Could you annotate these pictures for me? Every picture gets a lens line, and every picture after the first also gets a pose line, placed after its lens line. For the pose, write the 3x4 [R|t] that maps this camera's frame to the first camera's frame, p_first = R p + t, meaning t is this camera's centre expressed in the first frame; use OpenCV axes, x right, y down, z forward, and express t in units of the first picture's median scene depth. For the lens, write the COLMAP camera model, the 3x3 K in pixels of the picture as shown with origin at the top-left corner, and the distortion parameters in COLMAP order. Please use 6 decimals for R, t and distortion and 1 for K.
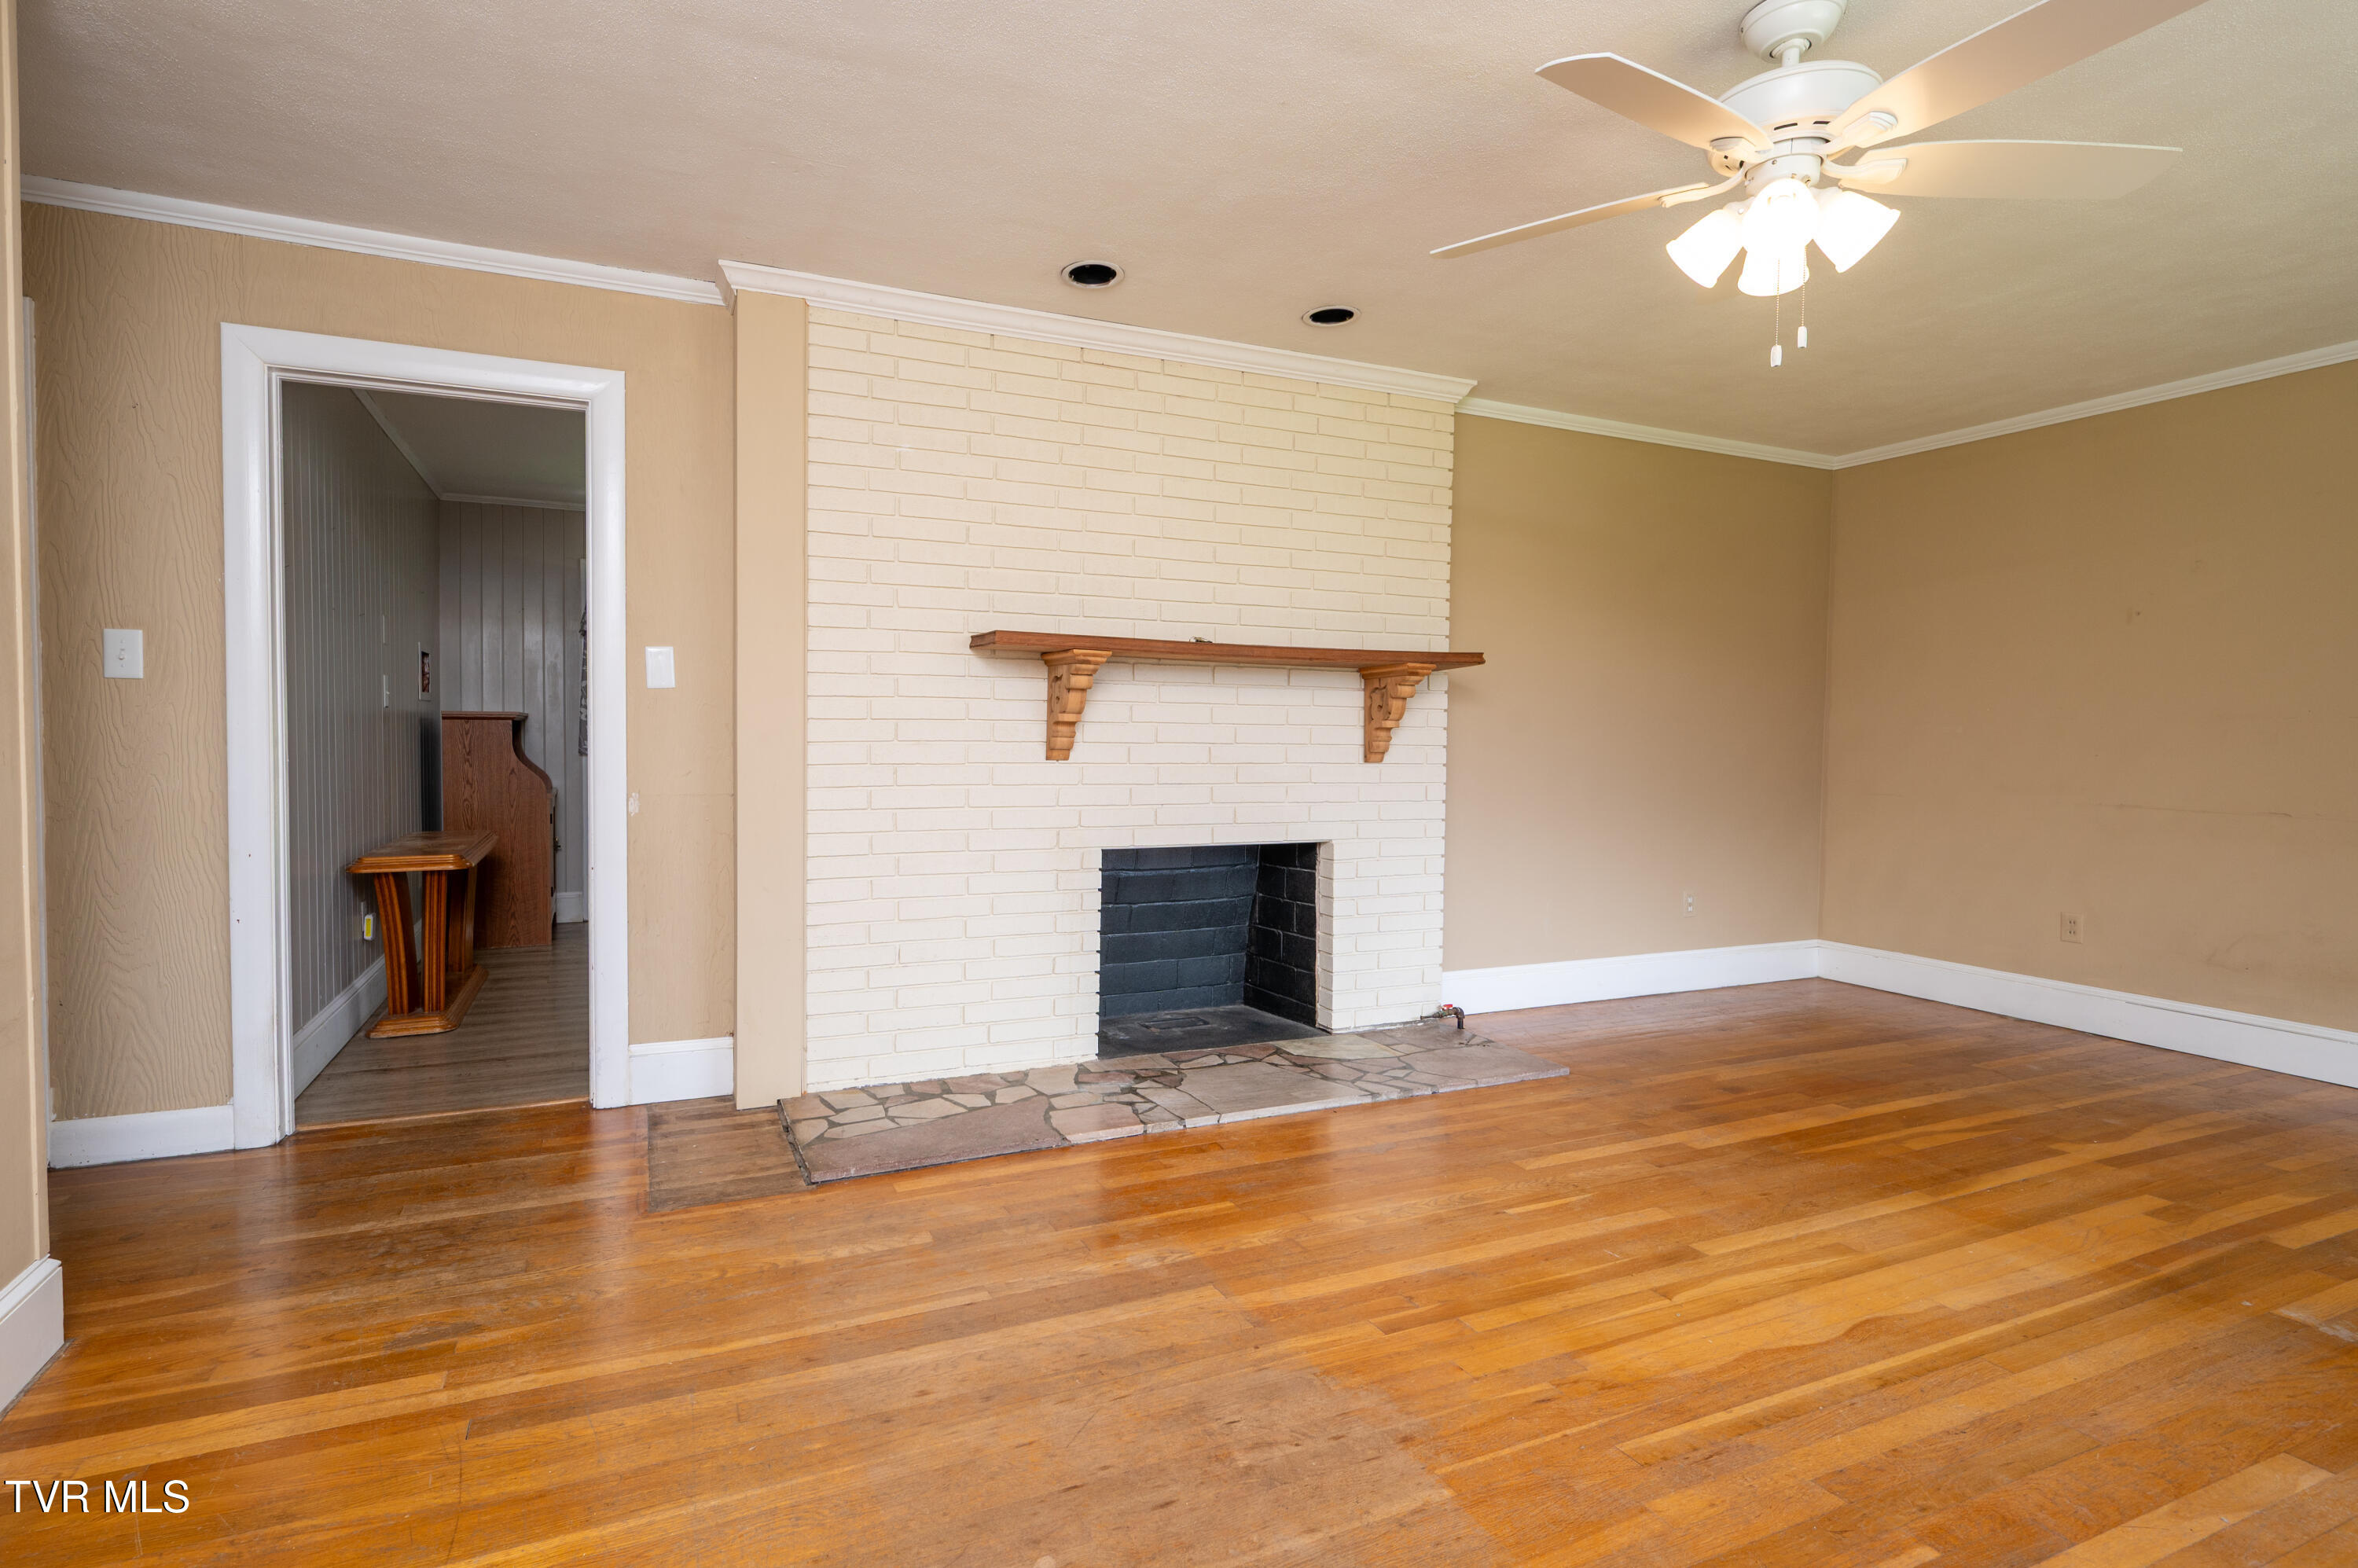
lens RADIAL K [[1084.7, 0, 1168.1], [0, 1084.7, 779.5], [0, 0, 1]] dist [-0.003593, 0.000712]
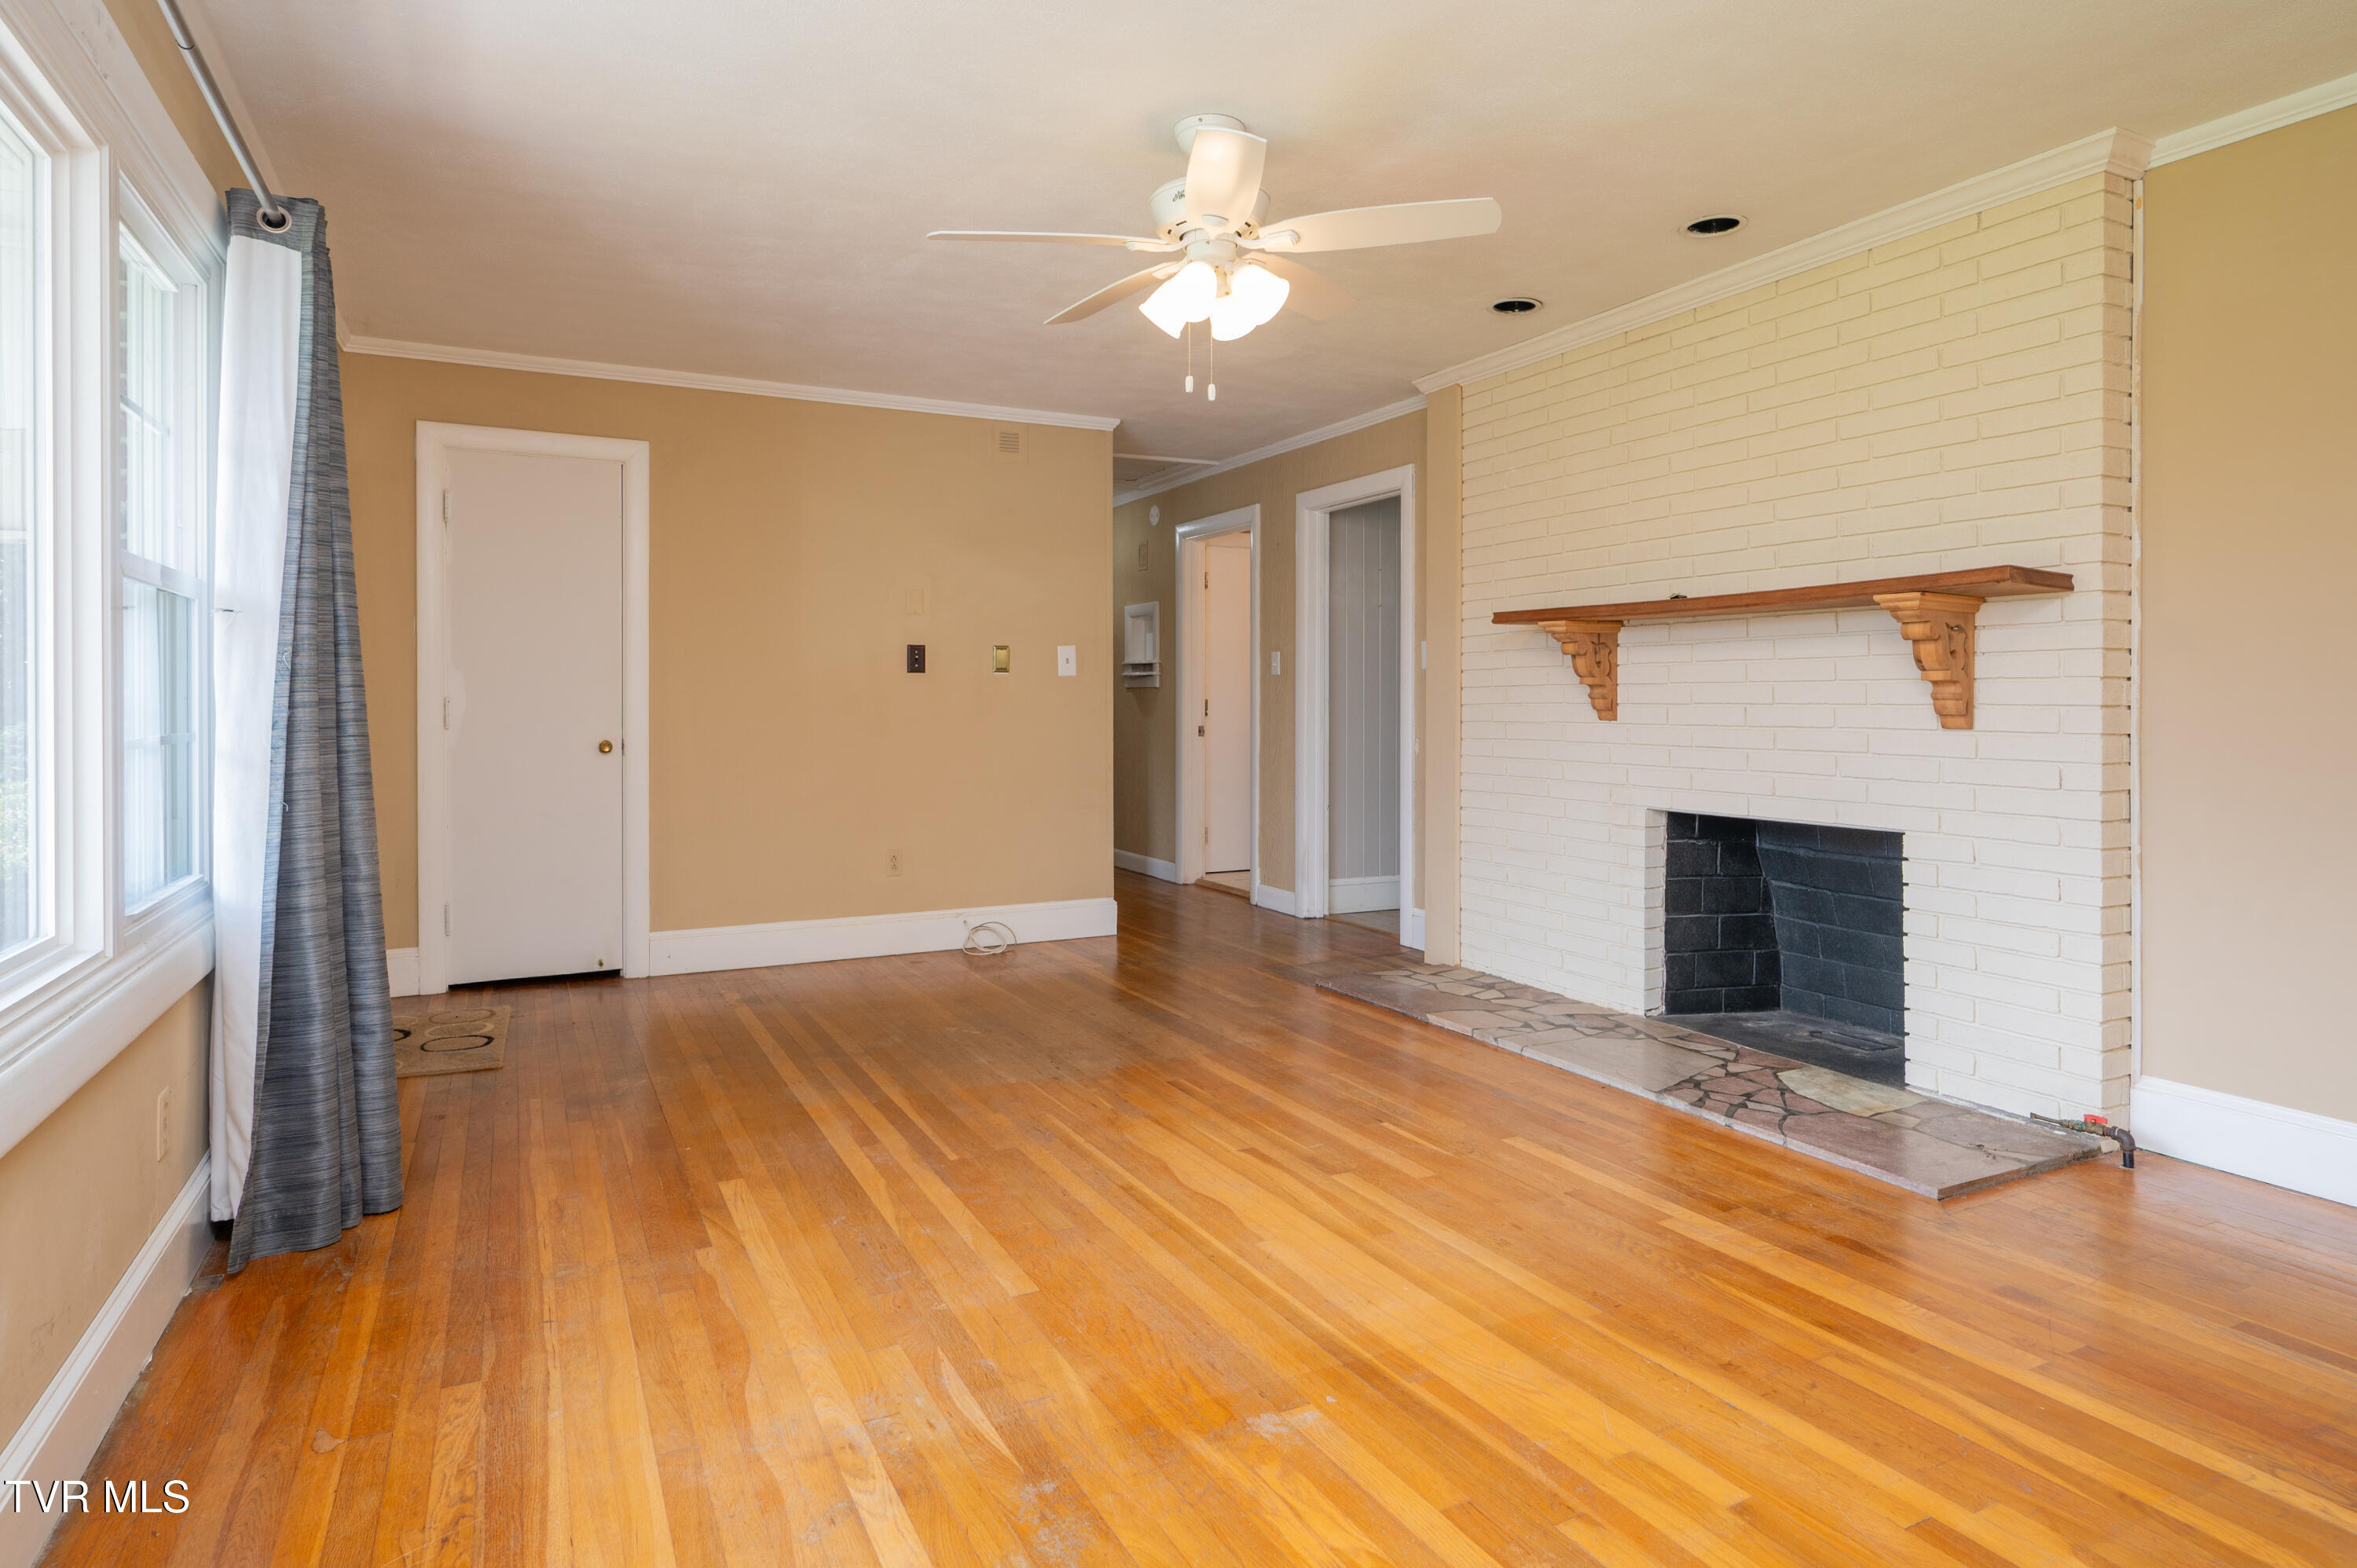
lens RADIAL K [[1323.3, 0, 1185.0], [0, 1323.3, 699.0], [0, 0, 1]] dist [0.006847, 0.000978]
pose [[0.081568, -0.008267, -0.996633, 1.401191], [-0.029375, 0.999511, -0.010695, -0.014807], [0.996235, 0.030149, 0.081285, 0.565902]]
